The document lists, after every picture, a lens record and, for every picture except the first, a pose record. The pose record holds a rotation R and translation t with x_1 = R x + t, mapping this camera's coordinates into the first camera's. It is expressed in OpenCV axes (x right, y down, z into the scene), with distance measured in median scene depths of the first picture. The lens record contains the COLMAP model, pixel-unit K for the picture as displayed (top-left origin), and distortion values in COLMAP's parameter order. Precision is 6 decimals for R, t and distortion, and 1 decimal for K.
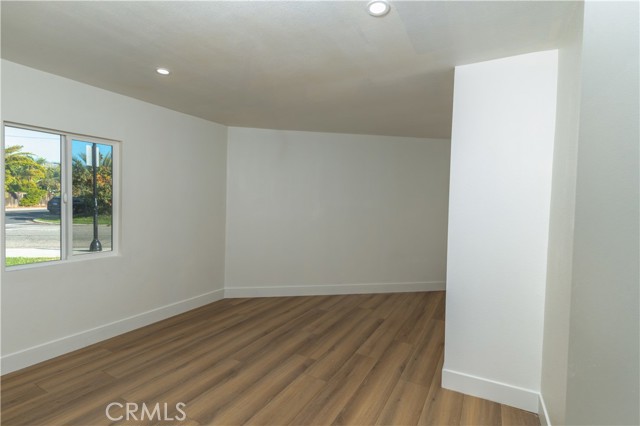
lens RADIAL K [[300.7, 0, 324.4], [0, 300.7, 211.0], [0, 0, 1]] dist [0.001796, 0.000173]
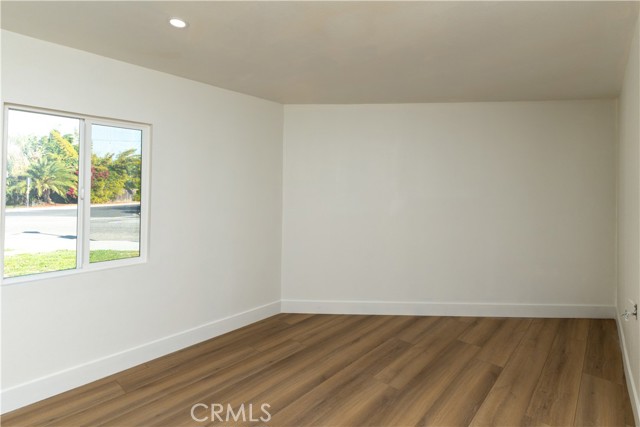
lens RADIAL K [[311.6, 0, 329.1], [0, 311.6, 185.2], [0, 0, 1]] dist [0.000876, 0.000064]
pose [[0.970287, -0.024325, -0.240732, 0.006022], [0.011156, 0.998373, -0.055914, -0.007273], [0.241701, 0.051567, 0.968980, 0.238941]]
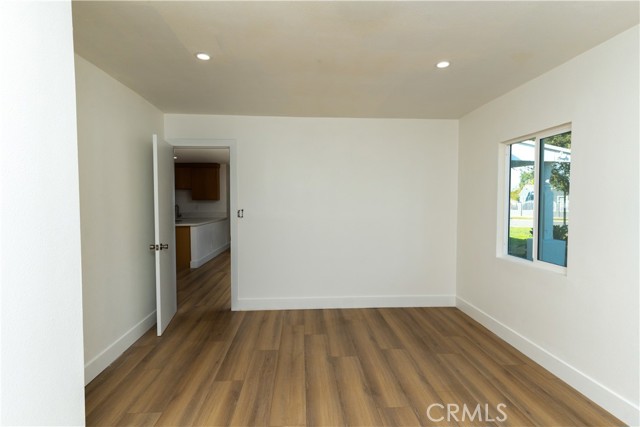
lens RADIAL K [[300.7, 0, 324.4], [0, 300.7, 211.5], [0, 0, 1]] dist [0.001796, 0.000173]
pose [[-0.840998, -0.001106, -0.541037, 0.197748], [-0.030582, 0.998496, 0.045495, -0.025345], [0.540173, 0.054807, -0.839767, 1.075964]]
